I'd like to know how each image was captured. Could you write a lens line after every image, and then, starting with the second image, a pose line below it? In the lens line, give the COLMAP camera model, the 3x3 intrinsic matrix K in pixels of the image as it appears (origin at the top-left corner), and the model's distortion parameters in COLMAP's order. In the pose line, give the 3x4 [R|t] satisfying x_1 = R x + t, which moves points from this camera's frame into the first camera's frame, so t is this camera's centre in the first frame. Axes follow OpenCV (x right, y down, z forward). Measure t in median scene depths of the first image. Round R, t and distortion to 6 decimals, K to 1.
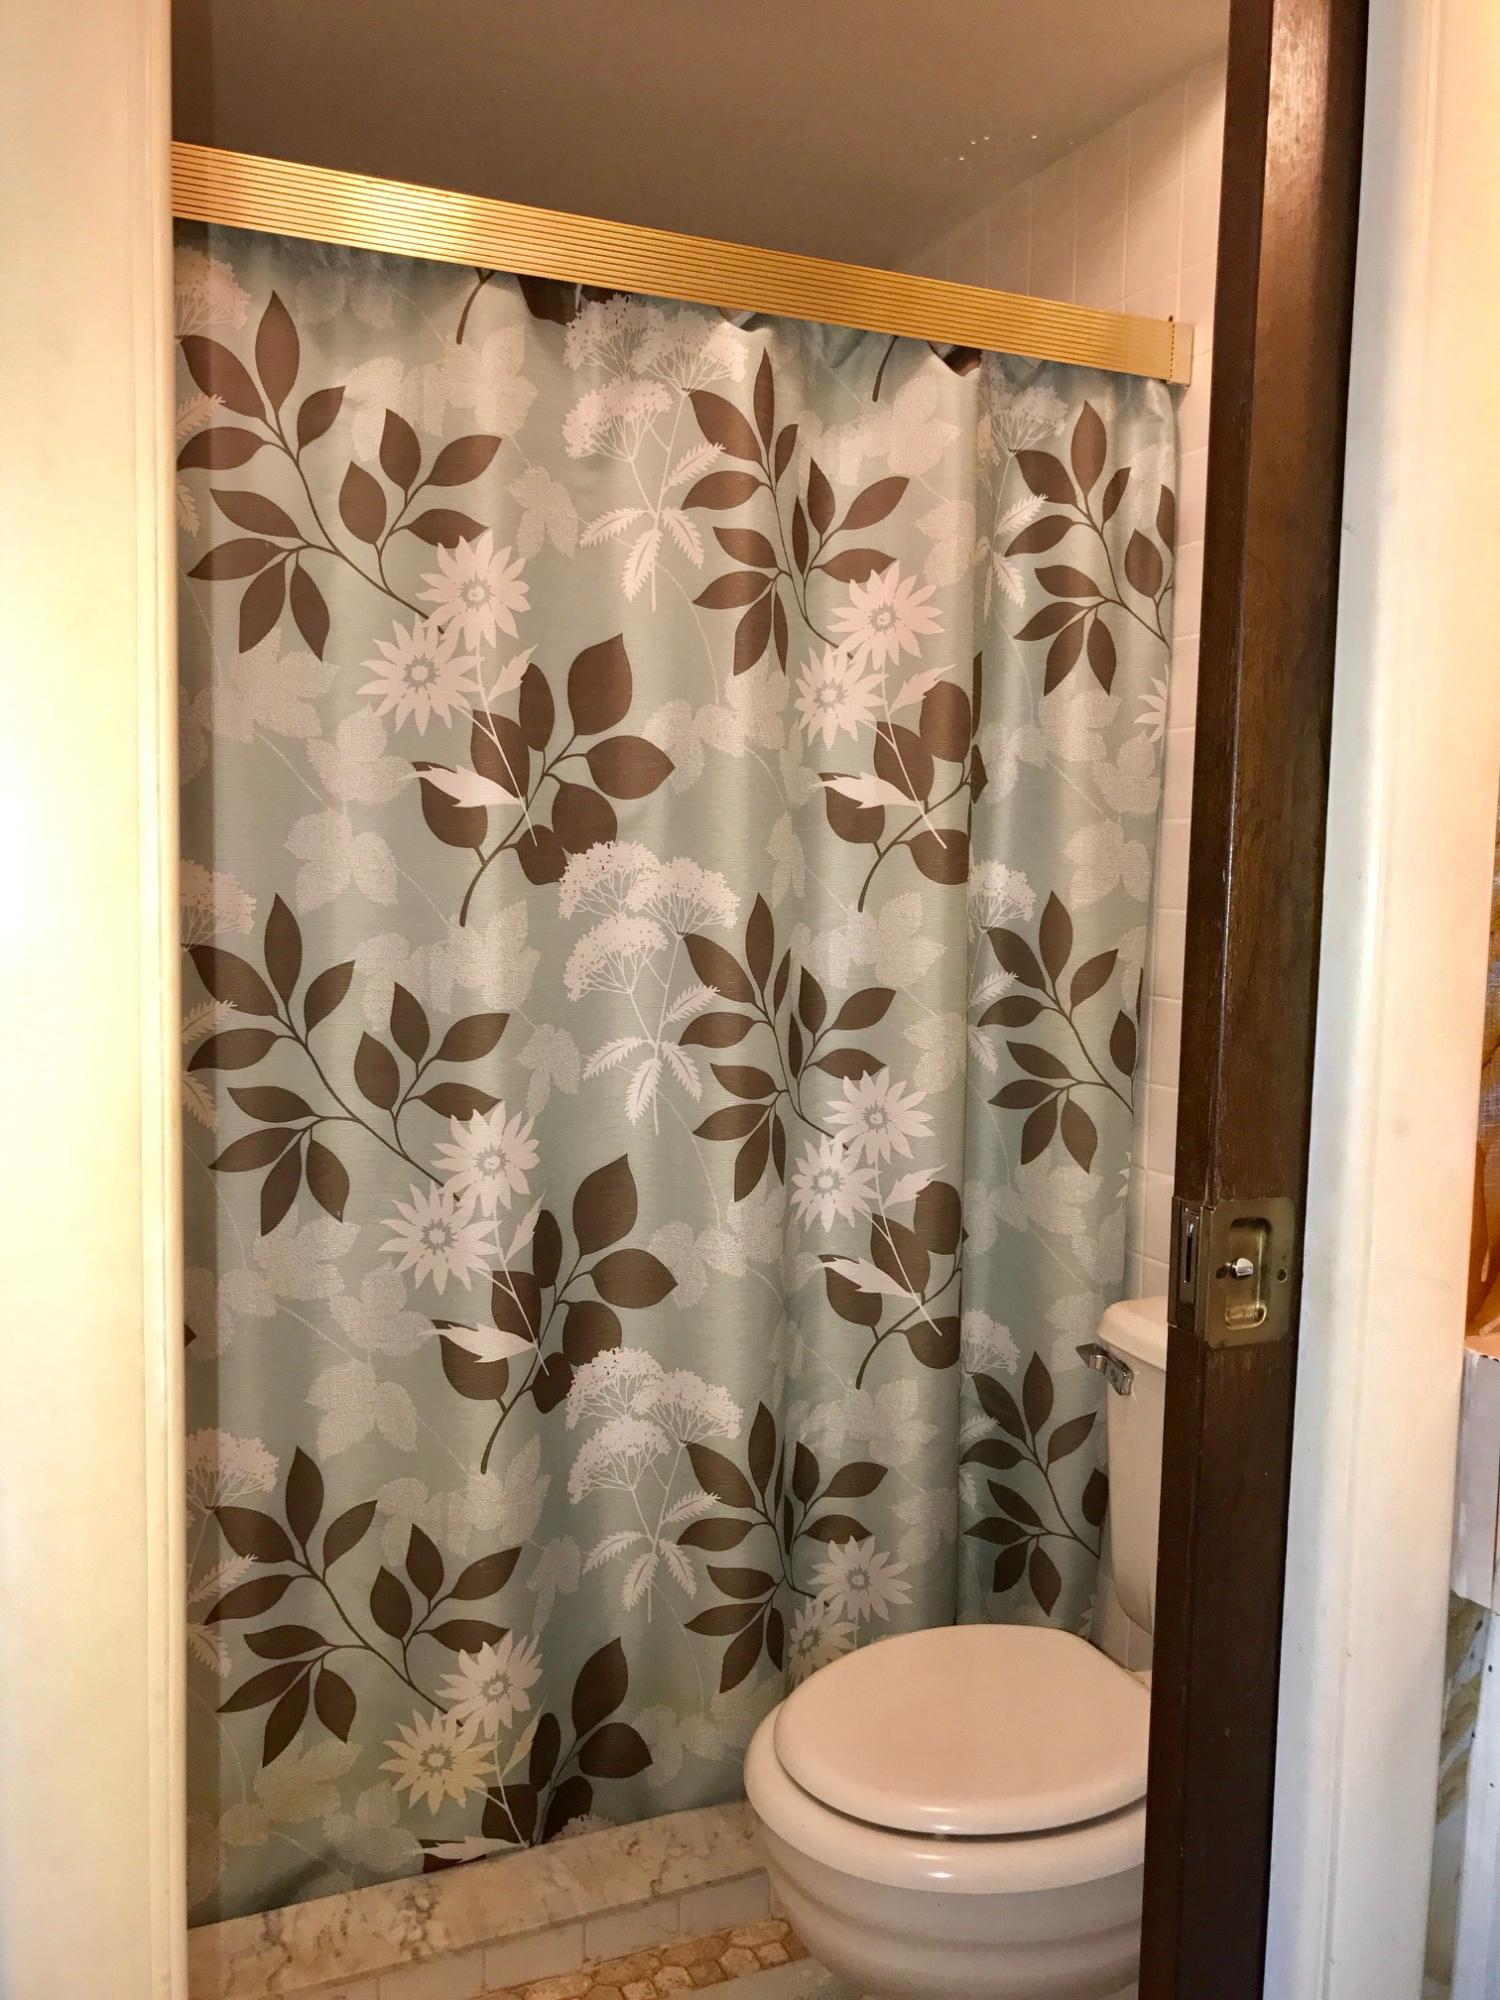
lens RADIAL K [[1663.7, 0, 761.8], [0, 1663.7, 987.6], [0, 0, 1]] dist [0.054256, -0.072989]
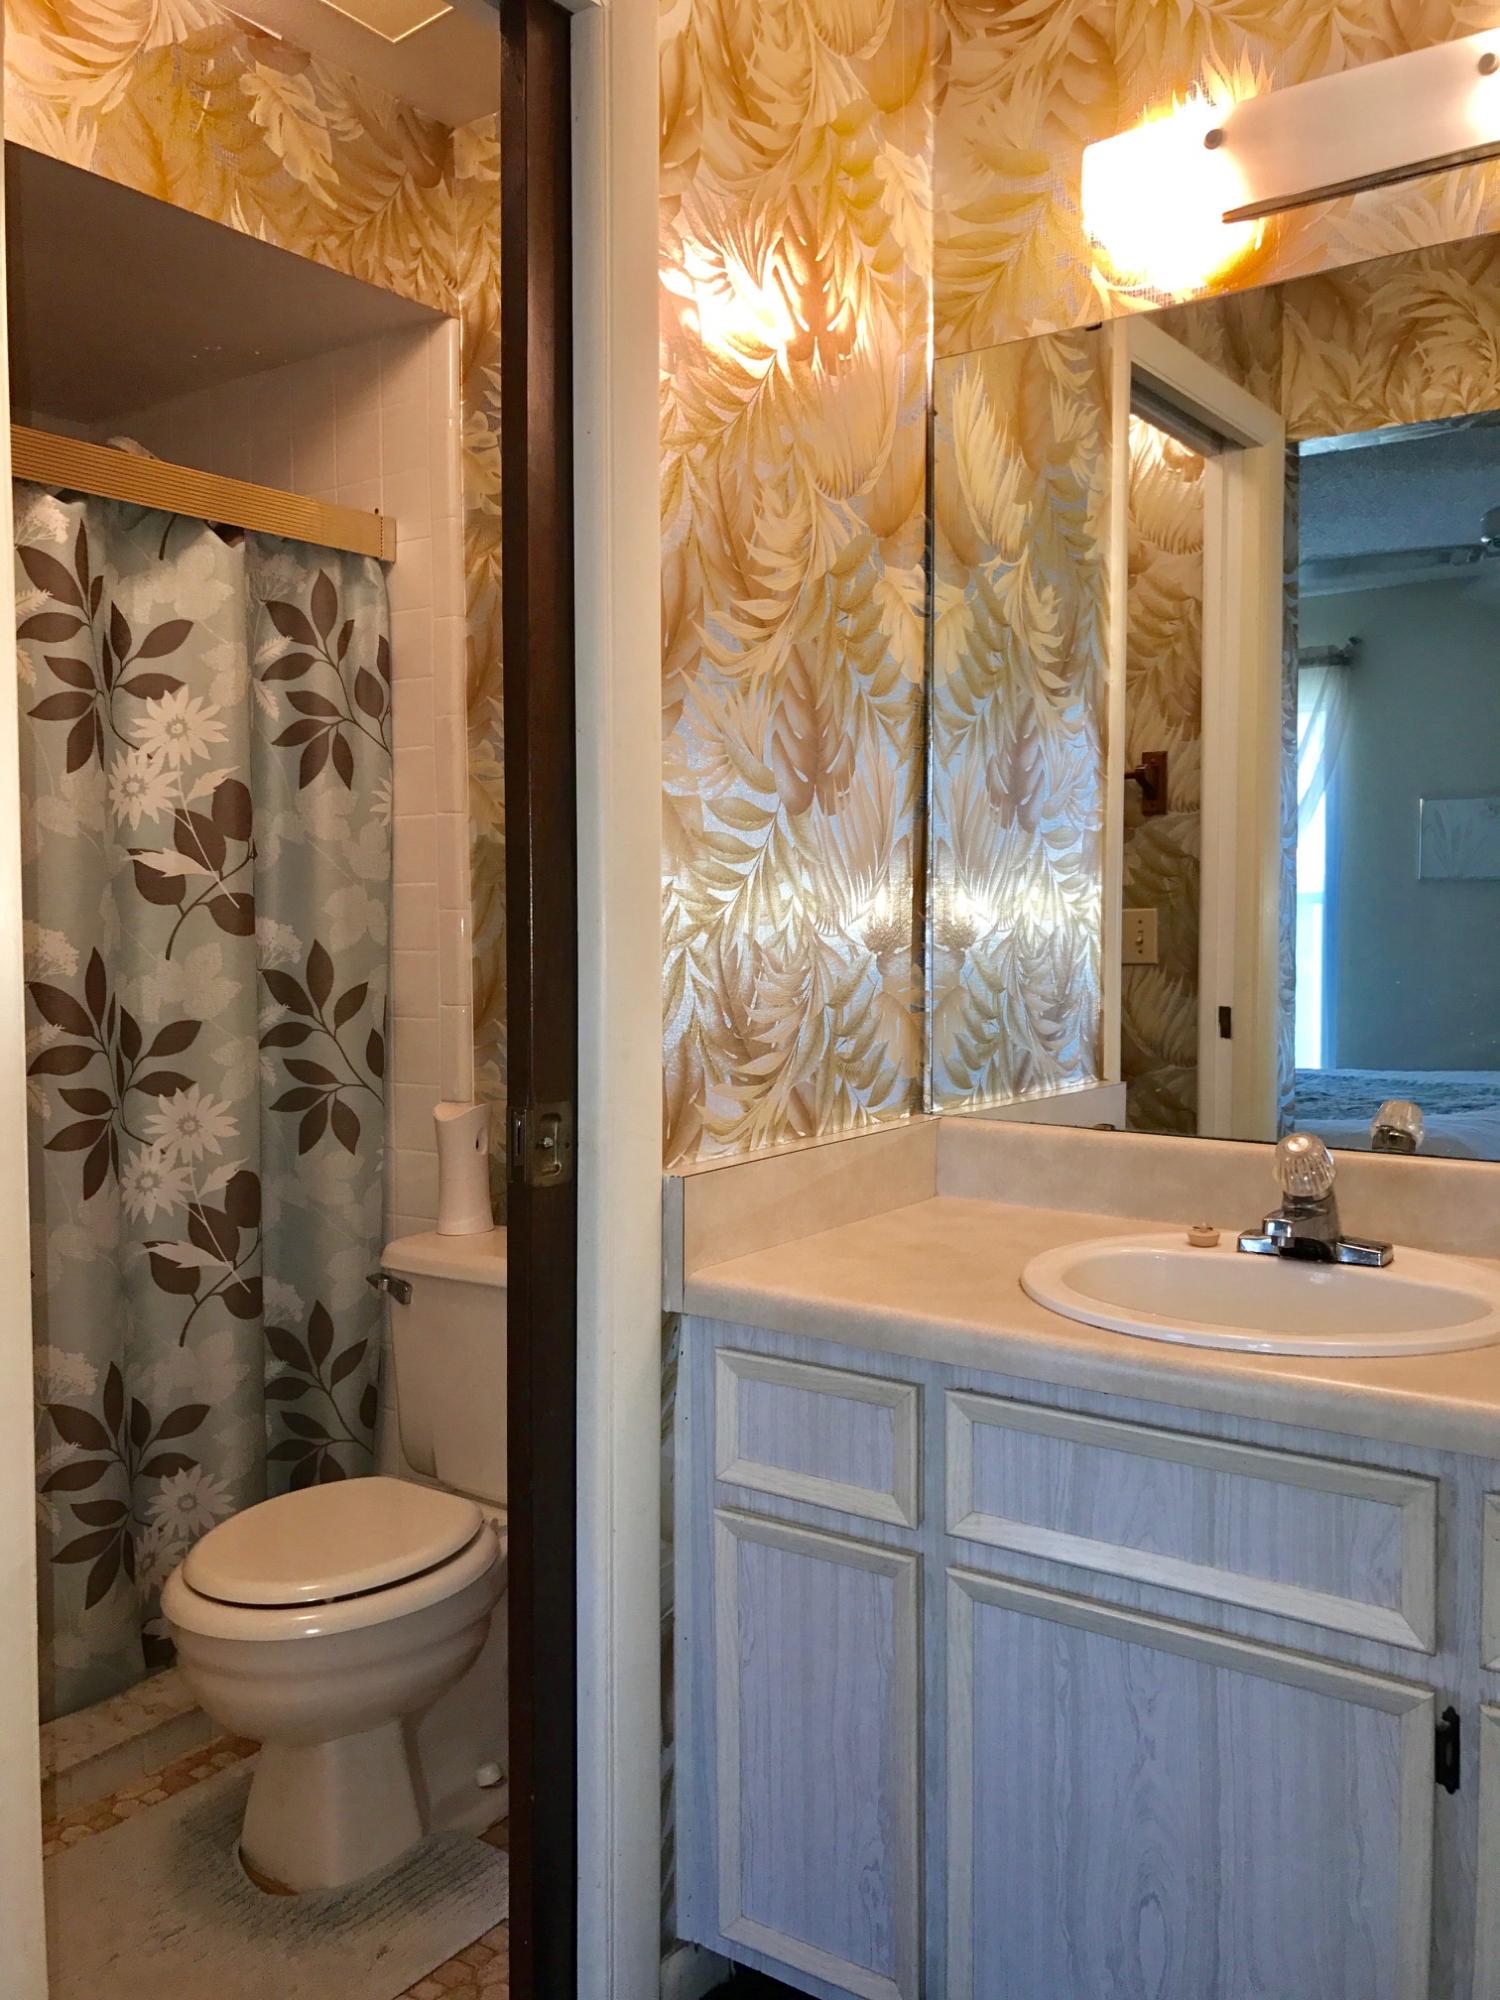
lens RADIAL K [[1663.7, 0, 744.7], [0, 1663.7, 1004.8], [0, 0, 1]] dist [0.054256, -0.072989]
pose [[0.867468, -0.051951, 0.494773, -0.186733], [0.062723, 0.998018, -0.005179, 0.021117], [-0.493523, 0.035526, 0.869007, -0.301142]]
